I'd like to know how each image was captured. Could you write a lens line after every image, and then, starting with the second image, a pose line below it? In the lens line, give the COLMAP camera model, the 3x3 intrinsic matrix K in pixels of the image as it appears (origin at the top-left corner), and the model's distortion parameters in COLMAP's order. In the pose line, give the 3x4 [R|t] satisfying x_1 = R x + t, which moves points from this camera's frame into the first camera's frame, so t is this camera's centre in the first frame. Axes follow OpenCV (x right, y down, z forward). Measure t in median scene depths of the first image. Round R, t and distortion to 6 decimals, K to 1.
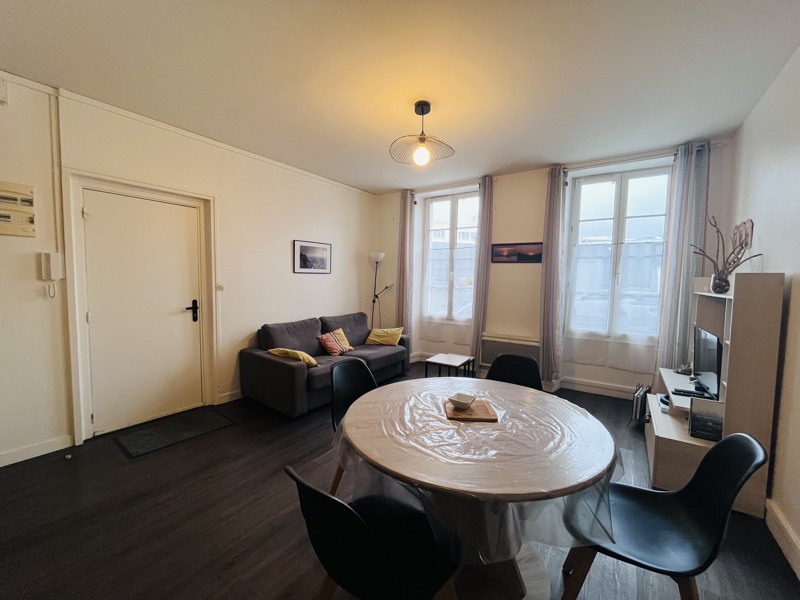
lens RADIAL K [[267.7, 0, 402.1], [0, 267.7, 297.3], [0, 0, 1]] dist [0.000580, -0.000015]
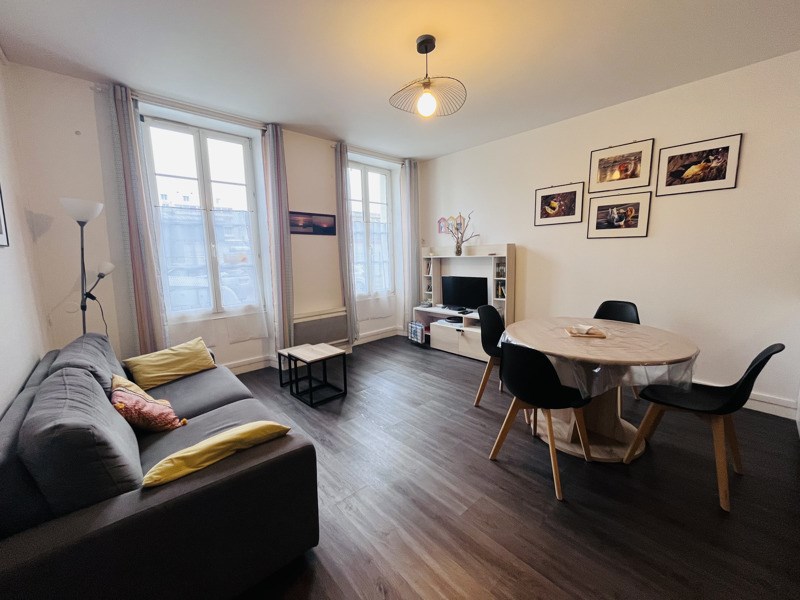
lens RADIAL K [[324.1, 0, 398.2], [0, 324.1, 296.5], [0, 0, 1]] dist [0.000589, -0.000035]
pose [[0.312561, -0.156621, 0.936897, -0.568161], [0.080079, 0.987147, 0.138306, -0.046091], [-0.946516, 0.031797, 0.321086, 0.349887]]
